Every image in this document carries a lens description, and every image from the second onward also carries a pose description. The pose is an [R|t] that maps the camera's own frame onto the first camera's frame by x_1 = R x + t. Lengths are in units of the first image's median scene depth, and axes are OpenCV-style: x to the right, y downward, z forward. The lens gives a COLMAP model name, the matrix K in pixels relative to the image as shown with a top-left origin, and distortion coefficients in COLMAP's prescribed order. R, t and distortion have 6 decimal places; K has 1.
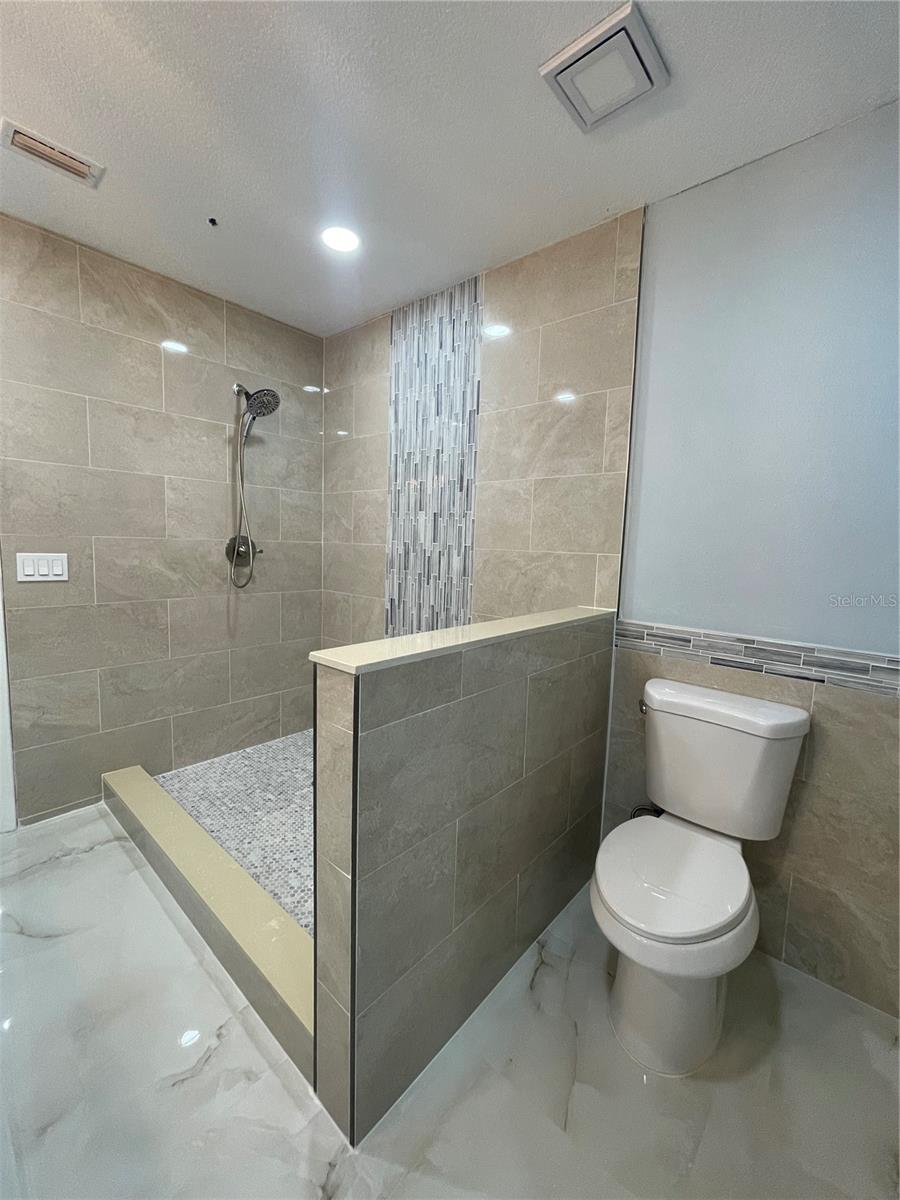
lens RADIAL K [[484.0, 0, 449.7], [0, 484.0, 589.7], [0, 0, 1]] dist [0.001640, 0.000438]
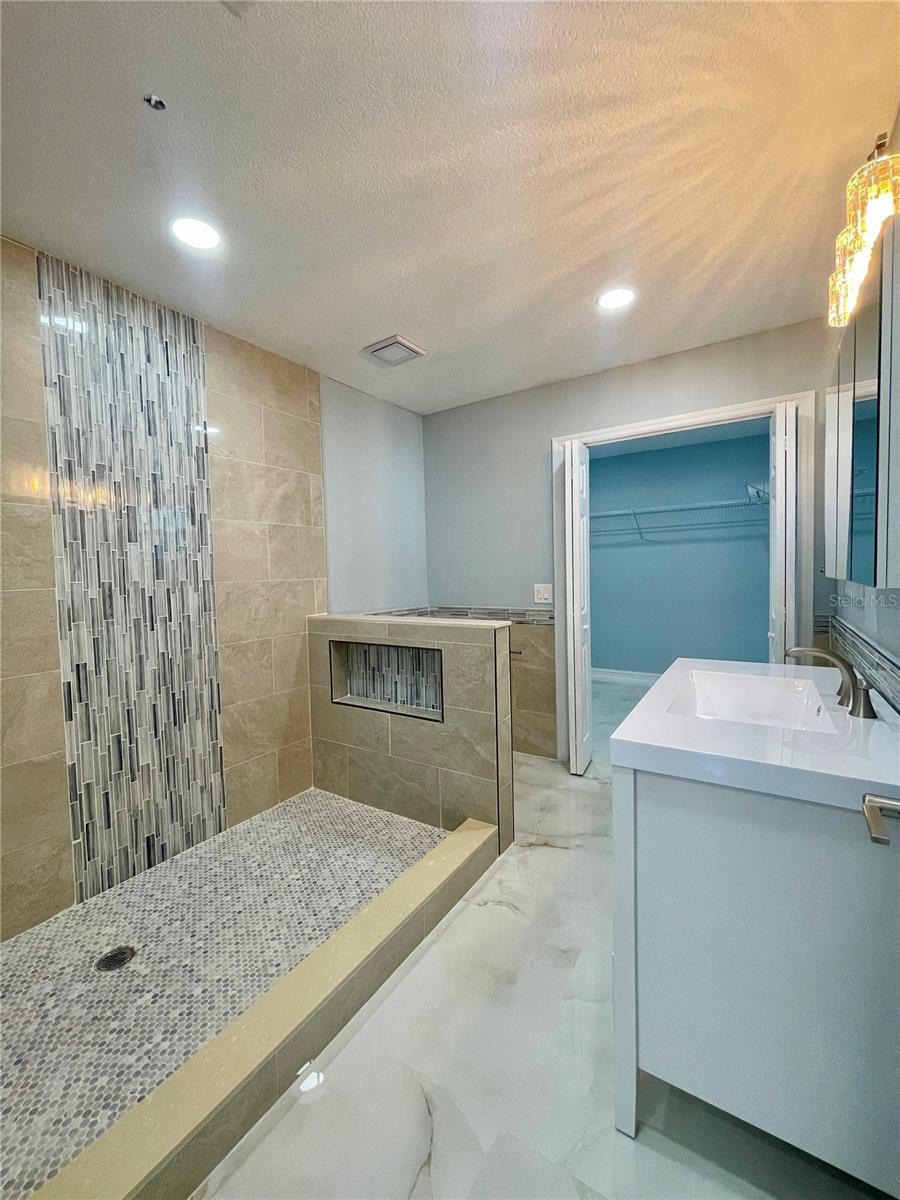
lens RADIAL K [[484.0, 0, 449.7], [0, 484.0, 589.7], [0, 0, 1]] dist [0.001640, 0.000438]
pose [[-0.141646, -0.065541, 0.987745, -0.998992], [0.122222, 0.989013, 0.083152, -0.091806], [-0.982343, 0.132502, -0.132079, 0.631088]]
